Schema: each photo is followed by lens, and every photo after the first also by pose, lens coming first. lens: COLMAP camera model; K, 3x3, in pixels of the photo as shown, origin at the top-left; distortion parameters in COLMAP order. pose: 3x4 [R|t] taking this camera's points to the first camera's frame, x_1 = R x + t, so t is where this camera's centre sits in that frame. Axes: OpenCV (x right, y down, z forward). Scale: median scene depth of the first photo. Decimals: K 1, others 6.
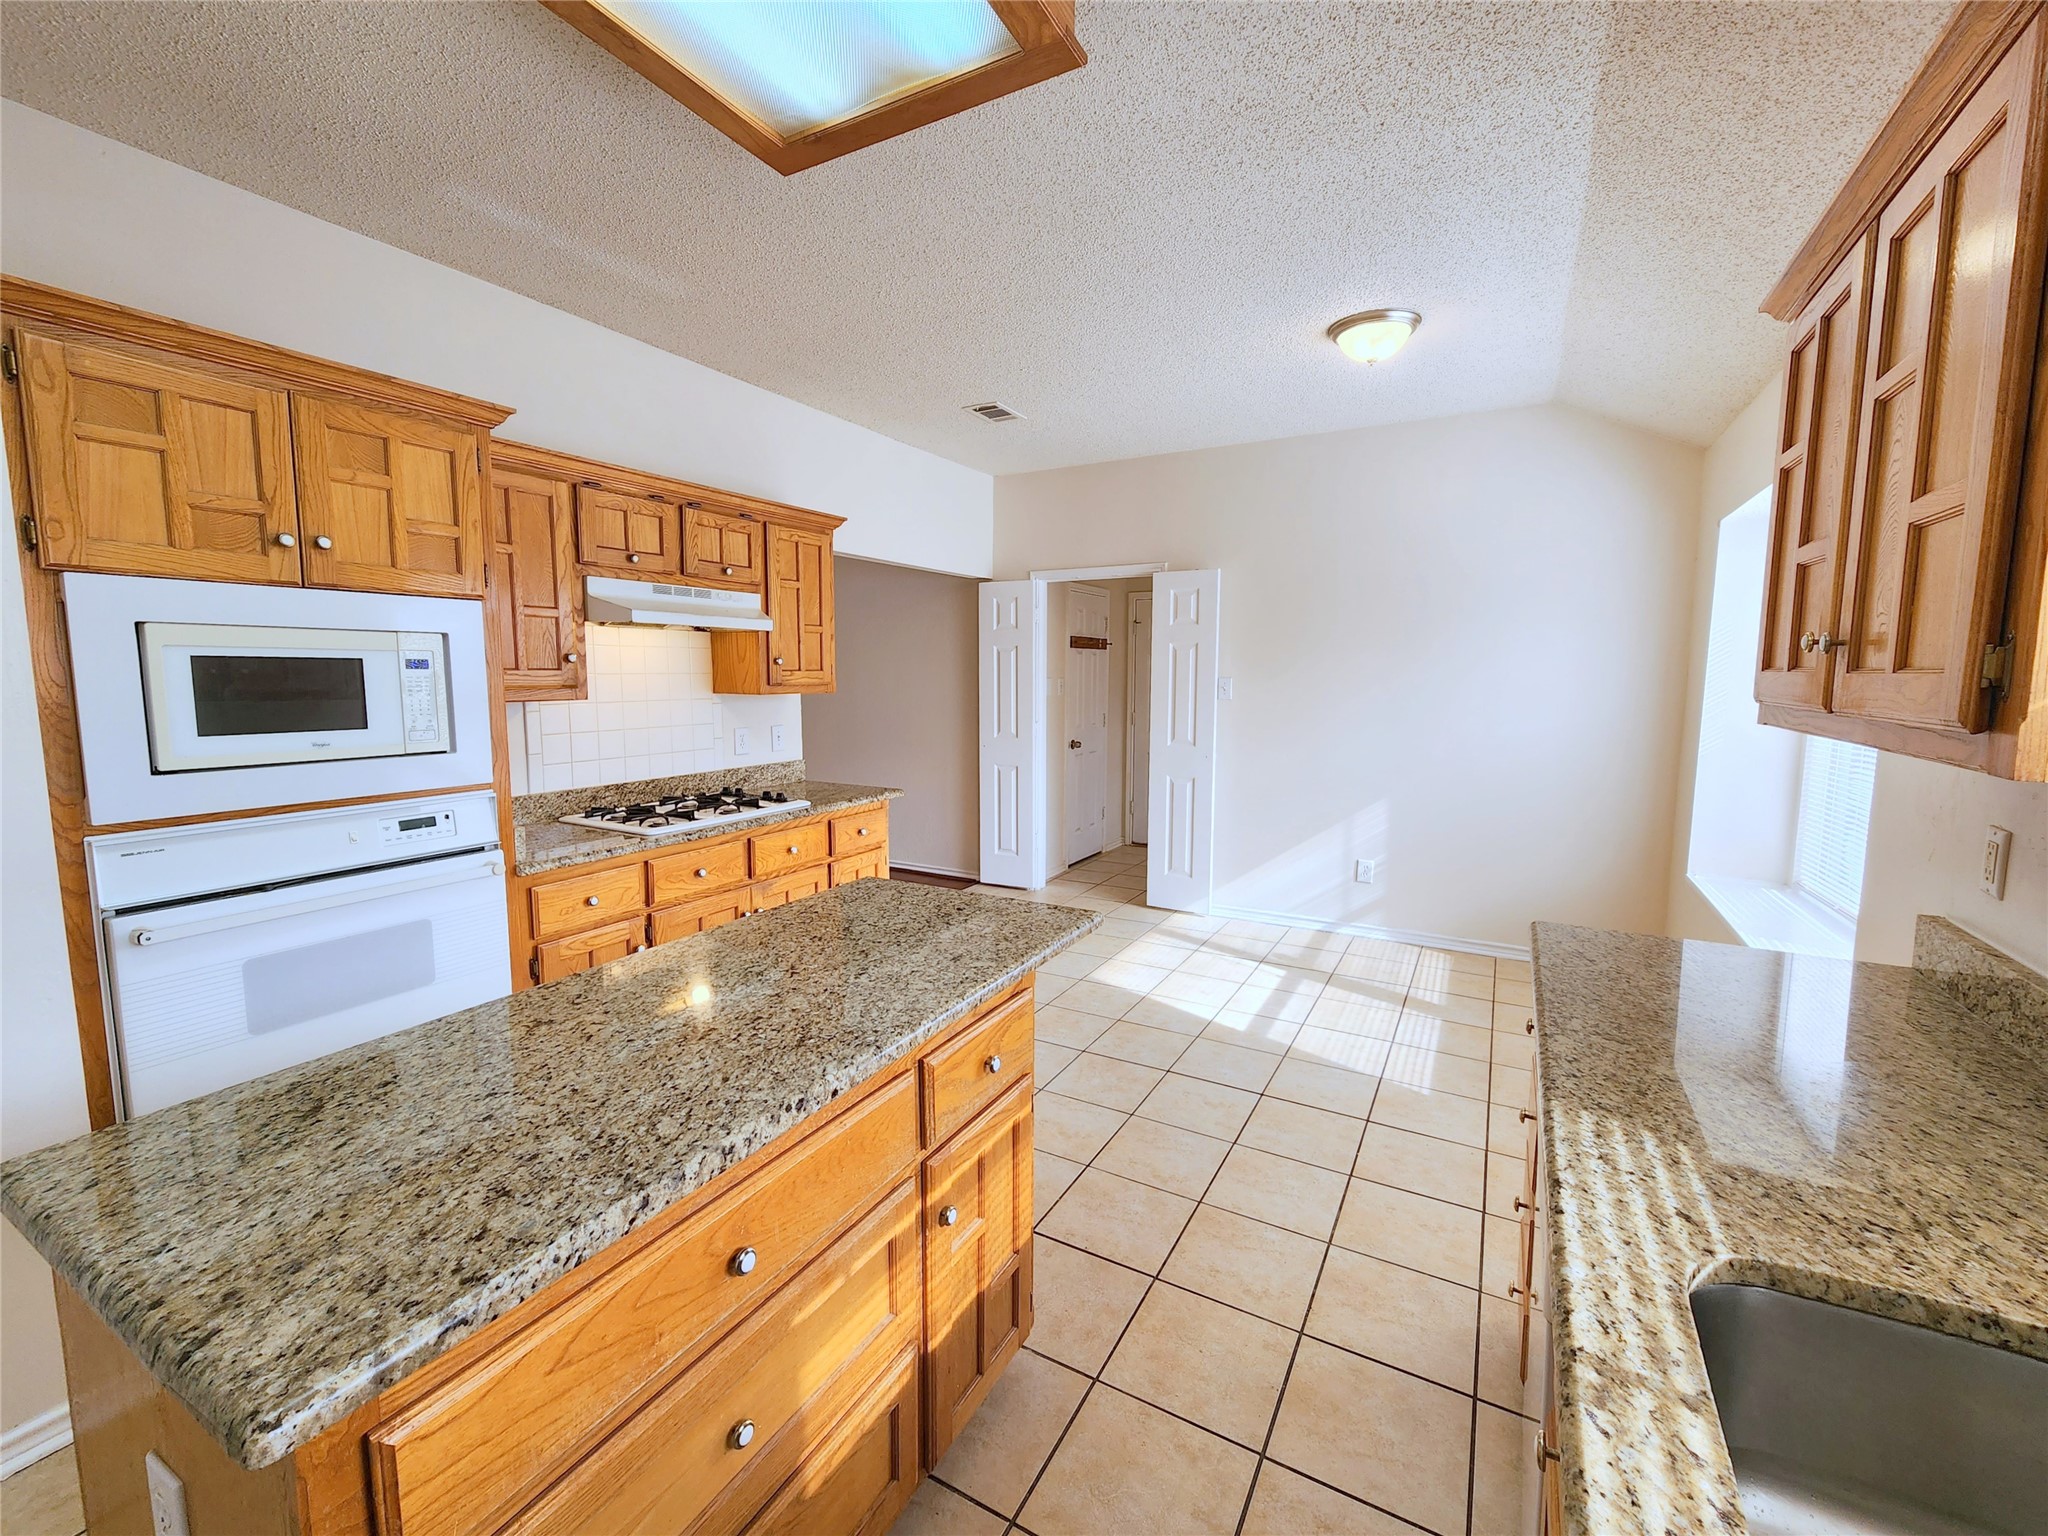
lens RADIAL K [[842.7, 0, 1021.9], [0, 842.7, 760.3], [0, 0, 1]] dist [-0.001394, -0.000193]
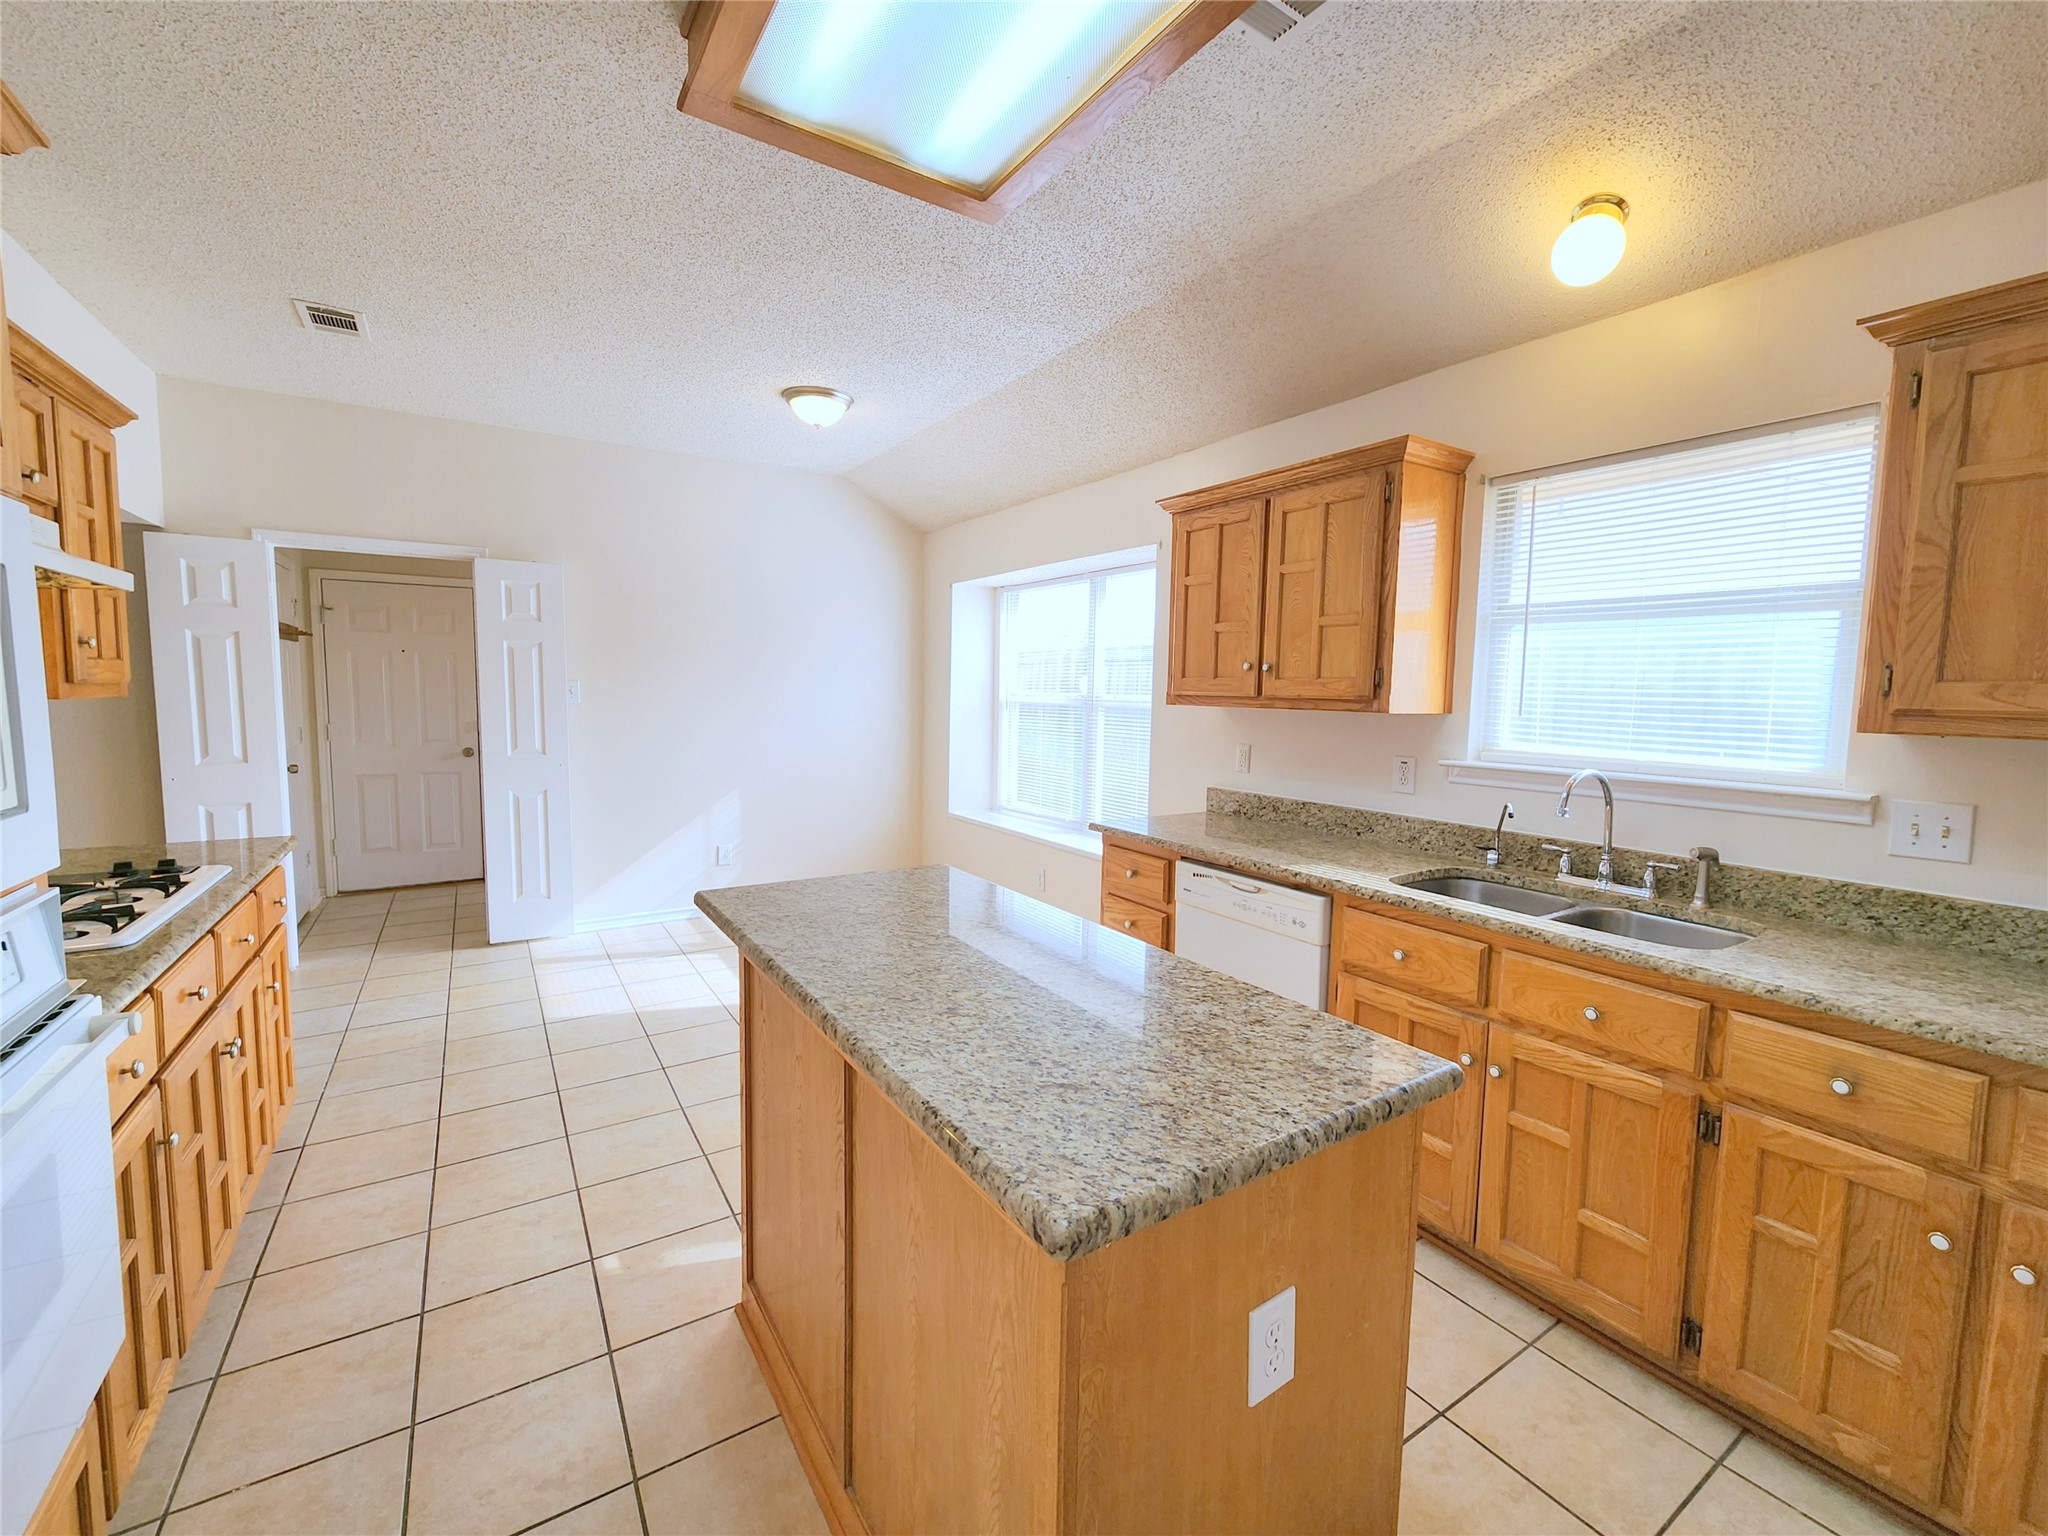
lens RADIAL K [[842.7, 0, 1021.9], [0, 842.7, 760.3], [0, 0, 1]] dist [-0.001394, -0.000193]
pose [[0.467470, -0.070724, 0.881175, -0.399764], [0.078953, 0.996151, 0.038067, -0.005238], [-0.880476, 0.051776, 0.471255, 0.125027]]
